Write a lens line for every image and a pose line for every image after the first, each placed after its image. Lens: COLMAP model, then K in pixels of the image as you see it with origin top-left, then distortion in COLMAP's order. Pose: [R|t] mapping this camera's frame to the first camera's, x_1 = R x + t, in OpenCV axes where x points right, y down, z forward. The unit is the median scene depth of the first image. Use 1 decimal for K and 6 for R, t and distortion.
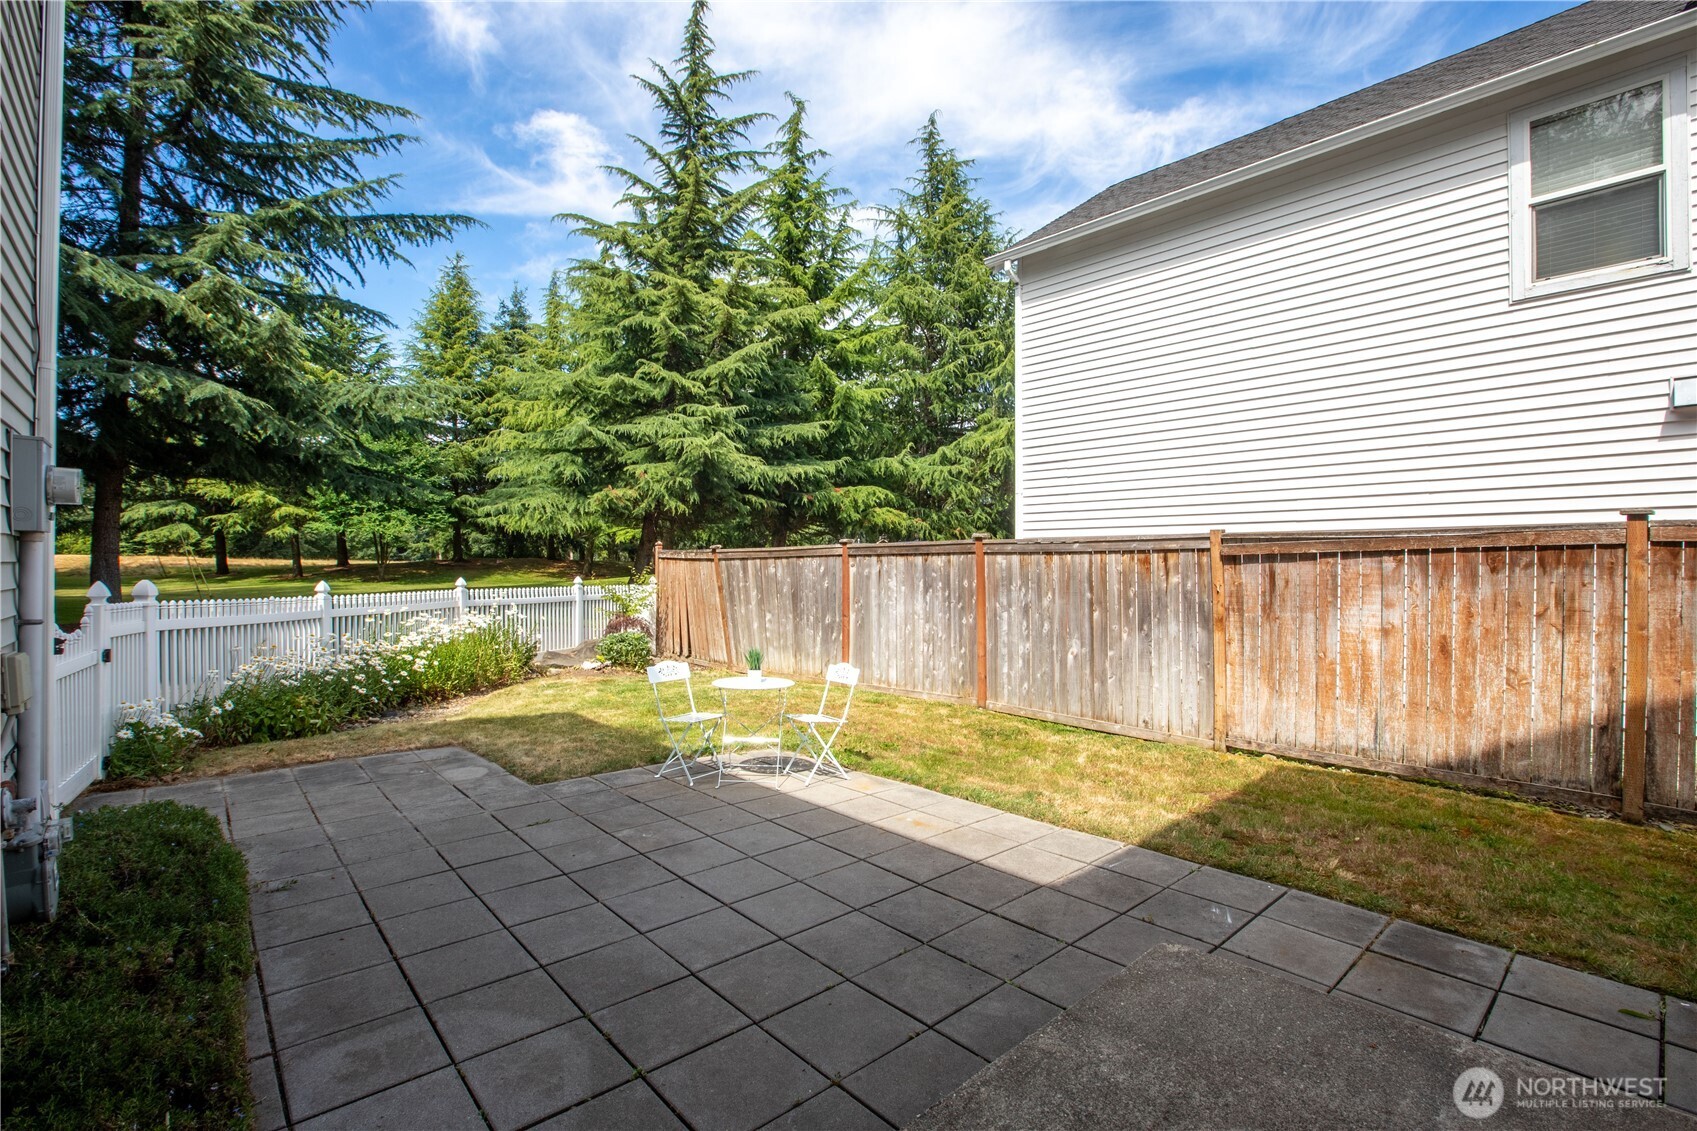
lens RADIAL K [[757.8, 0, 848.9], [0, 757.8, 571.7], [0, 0, 1]] dist [-0.003385, 0.000093]
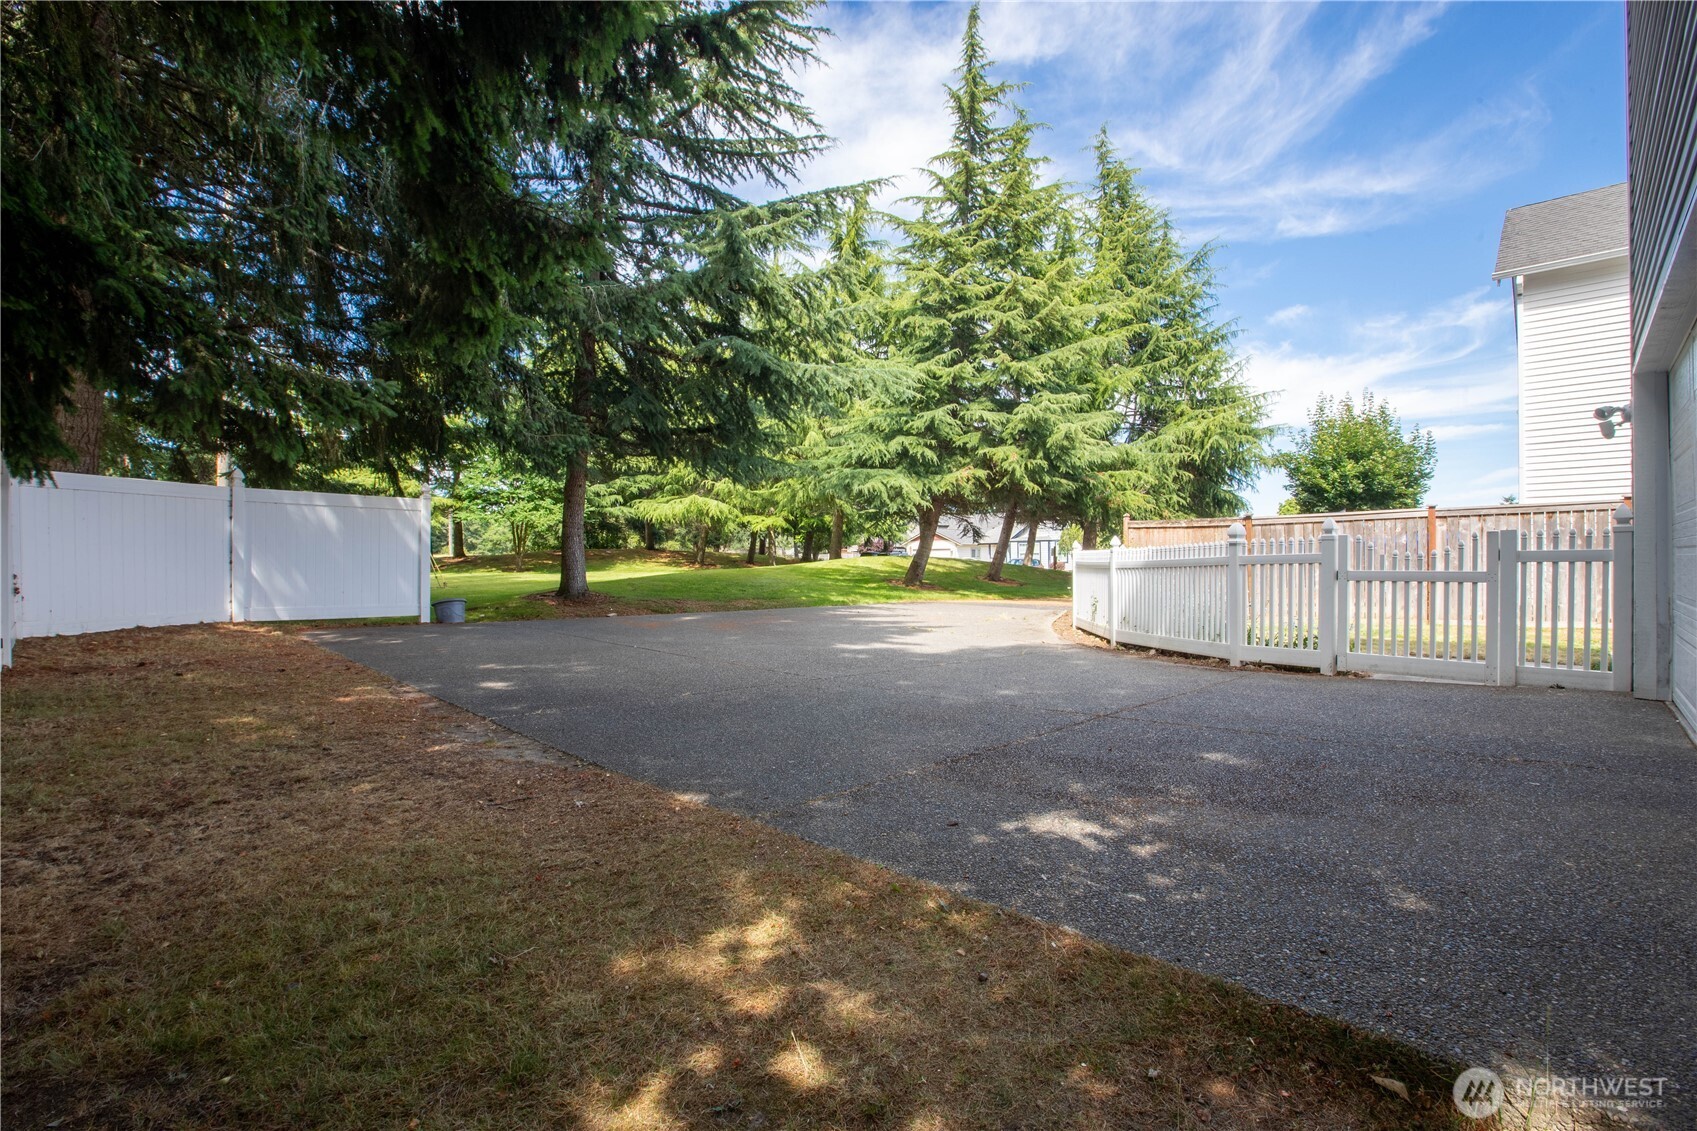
lens RADIAL K [[757.8, 0, 845.5], [0, 757.8, 566.0], [0, 0, 1]] dist [-0.003385, 0.000093]
pose [[0.997143, -0.009988, 0.074876, -0.284555], [0.010111, 0.999948, -0.001264, 0.011601], [-0.074859, 0.002017, 0.997192, -0.024537]]
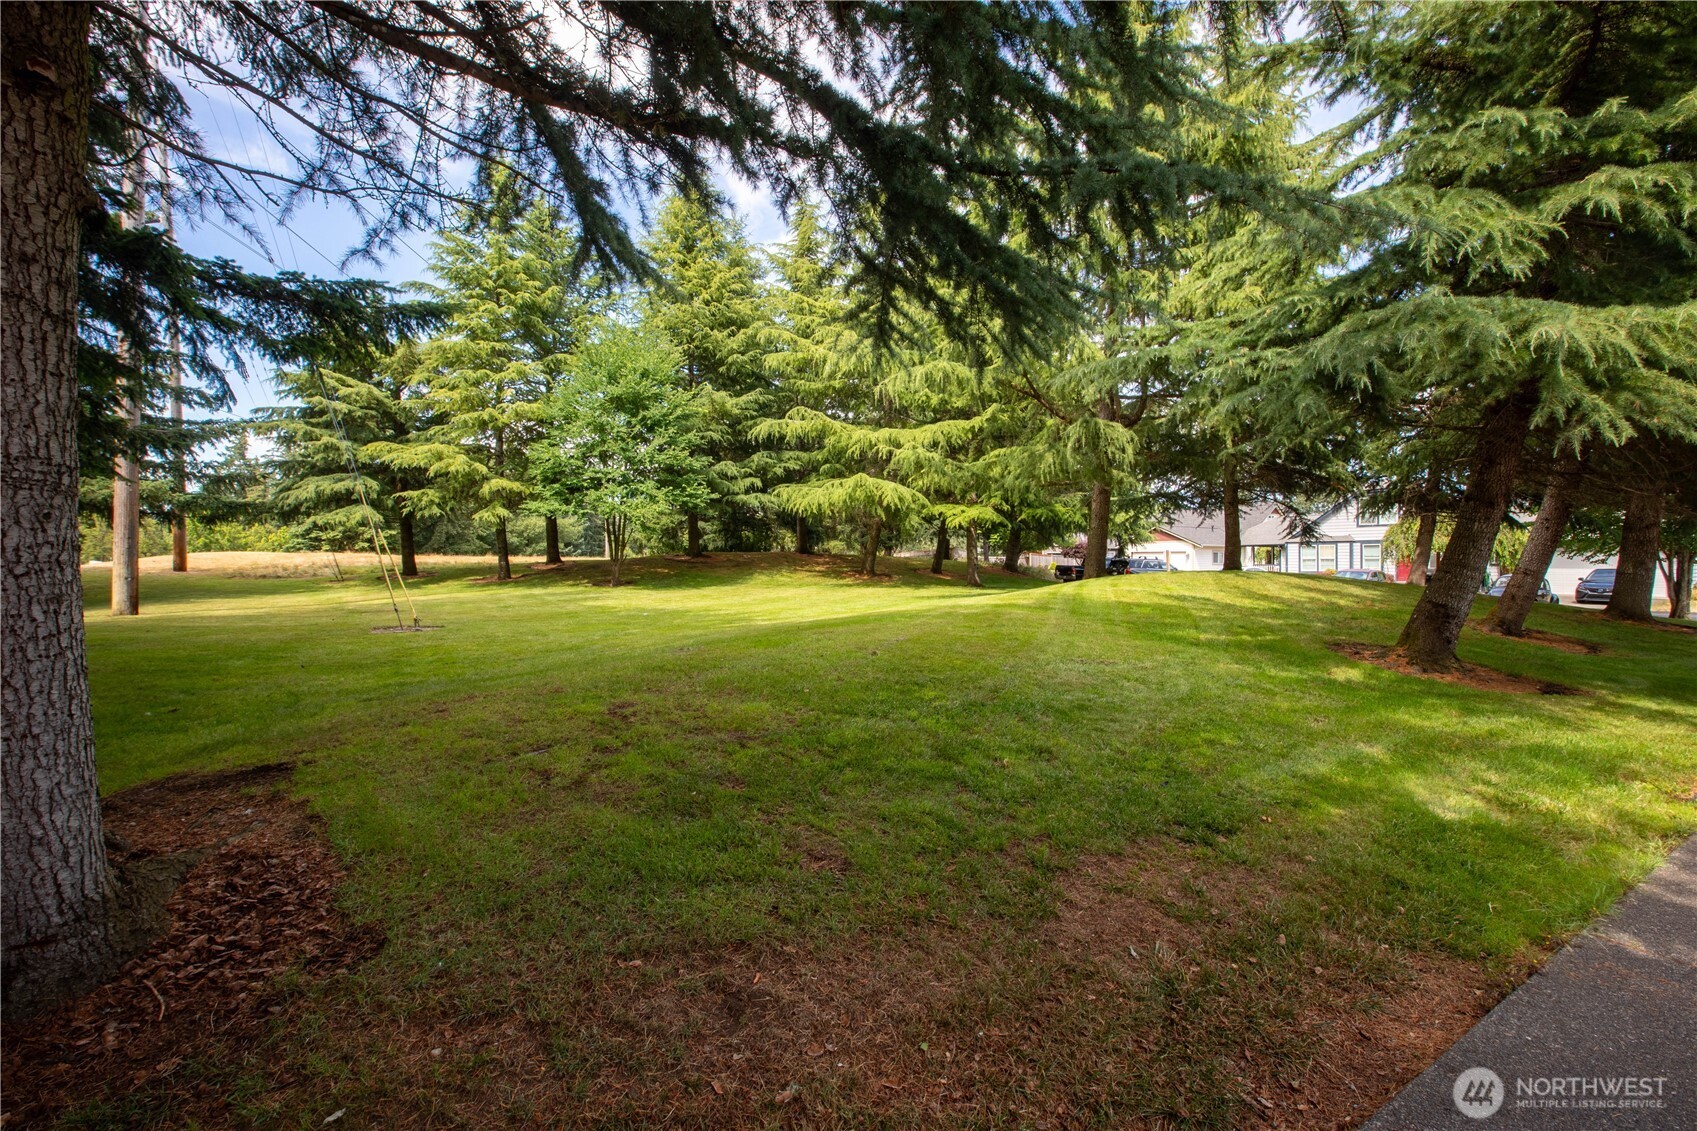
lens RADIAL K [[757.8, 0, 839.2], [0, 757.8, 554.3], [0, 0, 1]] dist [-0.003385, 0.000093]
pose [[0.988352, -0.004695, -0.152111, -0.330176], [0.002190, 0.999859, -0.016631, -0.004920], [0.152168, 0.016104, 0.988223, 0.365515]]
